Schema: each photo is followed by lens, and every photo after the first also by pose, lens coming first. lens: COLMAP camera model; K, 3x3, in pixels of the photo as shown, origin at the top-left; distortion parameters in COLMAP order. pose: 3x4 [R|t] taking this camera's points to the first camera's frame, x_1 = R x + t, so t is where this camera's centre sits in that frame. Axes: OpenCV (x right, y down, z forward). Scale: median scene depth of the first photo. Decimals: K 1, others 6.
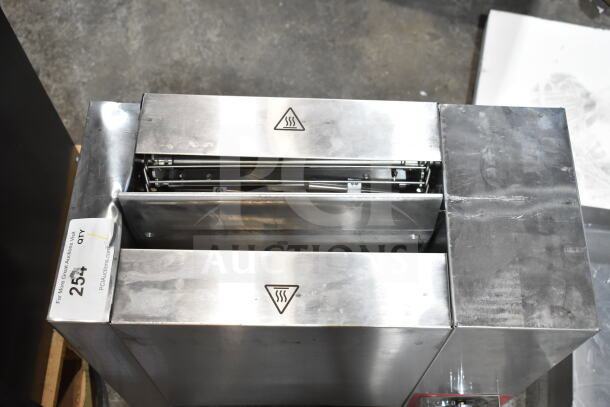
lens RADIAL K [[706.3, 0, 304.7], [0, 706.3, 205.3], [0, 0, 1]] dist [-0.031043, 0.000000]
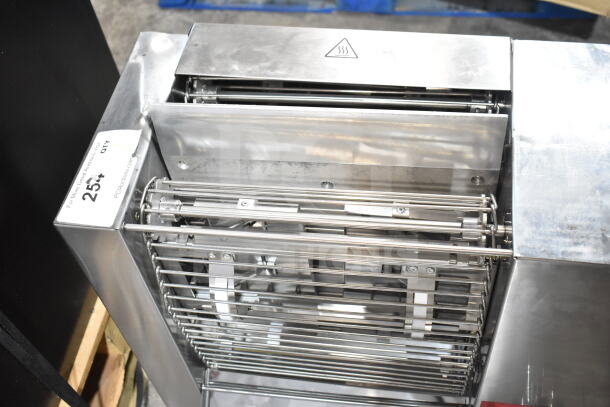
lens RADIAL K [[706.3, 0, 307.5], [0, 706.3, 200.5], [0, 0, 1]] dist [-0.031043, 0.000000]
pose [[0.986915, 0.052289, -0.152528, 0.051325], [-0.077983, 0.982752, -0.167679, 0.141418], [0.141130, 0.177380, 0.973971, 0.083245]]
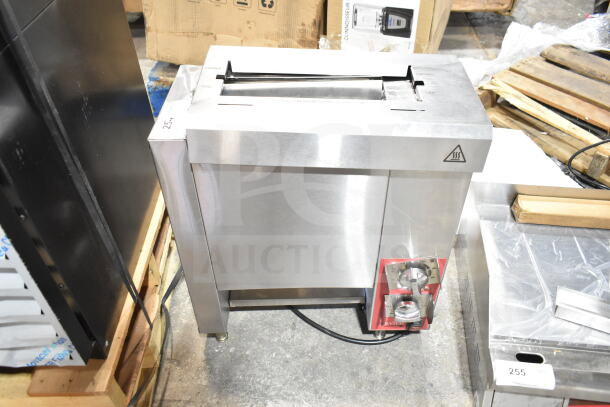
lens RADIAL K [[477.4, 0, 307.6], [0, 477.4, 205.4], [0, 0, 1]] dist [0.001881, 0.000488]
pose [[0.999664, -0.025491, 0.004720, -0.000669], [0.025523, 0.935749, -0.351742, 0.384556], [0.004549, 0.351744, 0.936085, 0.004745]]
